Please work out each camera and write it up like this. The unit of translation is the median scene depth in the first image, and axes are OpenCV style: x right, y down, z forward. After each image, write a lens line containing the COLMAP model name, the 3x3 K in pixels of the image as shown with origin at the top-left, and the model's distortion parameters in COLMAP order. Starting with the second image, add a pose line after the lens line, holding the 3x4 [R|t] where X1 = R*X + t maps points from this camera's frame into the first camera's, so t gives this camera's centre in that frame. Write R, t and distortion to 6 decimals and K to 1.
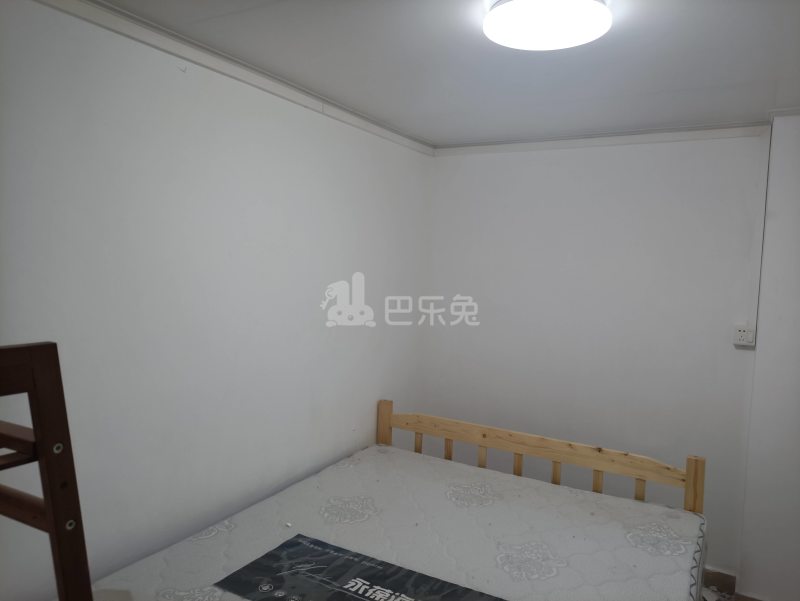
lens RADIAL K [[594.7, 0, 401.2], [0, 594.7, 300.7], [0, 0, 1]] dist [0.058653, -0.029392]
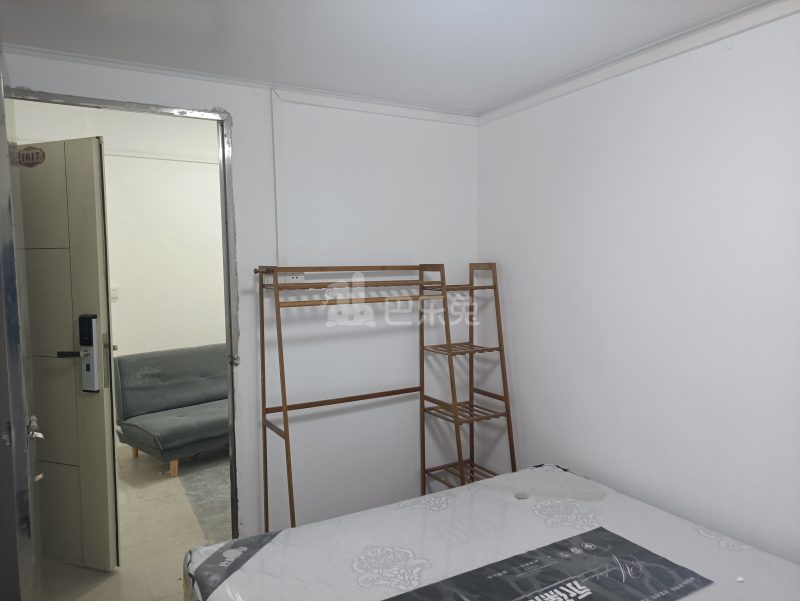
lens RADIAL K [[594.7, 0, 400.3], [0, 594.7, 303.5], [0, 0, 1]] dist [0.058653, -0.029392]
pose [[-0.512359, 0.030230, -0.858239, 0.513891], [-0.053132, 0.996350, 0.066814, -0.007537], [0.857126, 0.079833, -0.508882, 0.729228]]
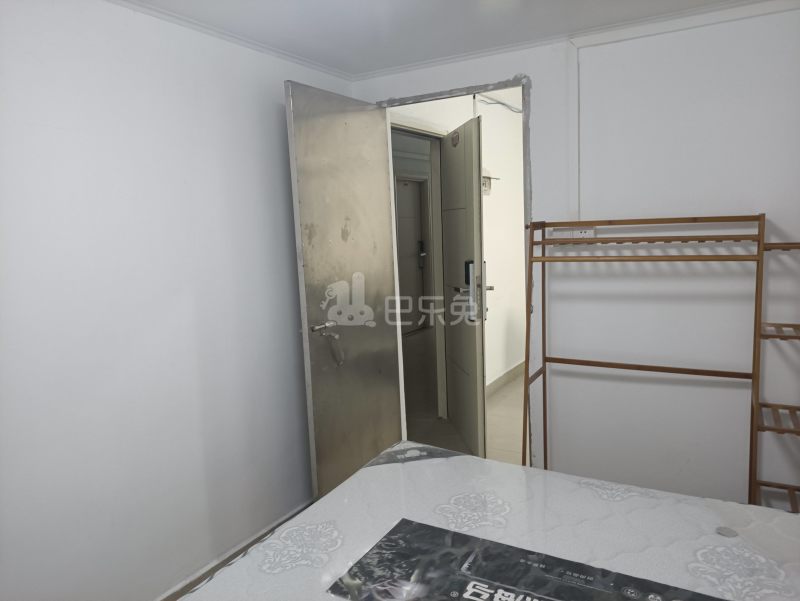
lens RADIAL K [[594.7, 0, 399.0], [0, 594.7, 298.6], [0, 0, 1]] dist [0.058653, -0.029392]
pose [[-0.999896, 0.001822, 0.014316, 0.080062], [0.004384, 0.983461, 0.181067, -0.042723], [-0.013750, 0.181111, -0.983367, 1.024928]]
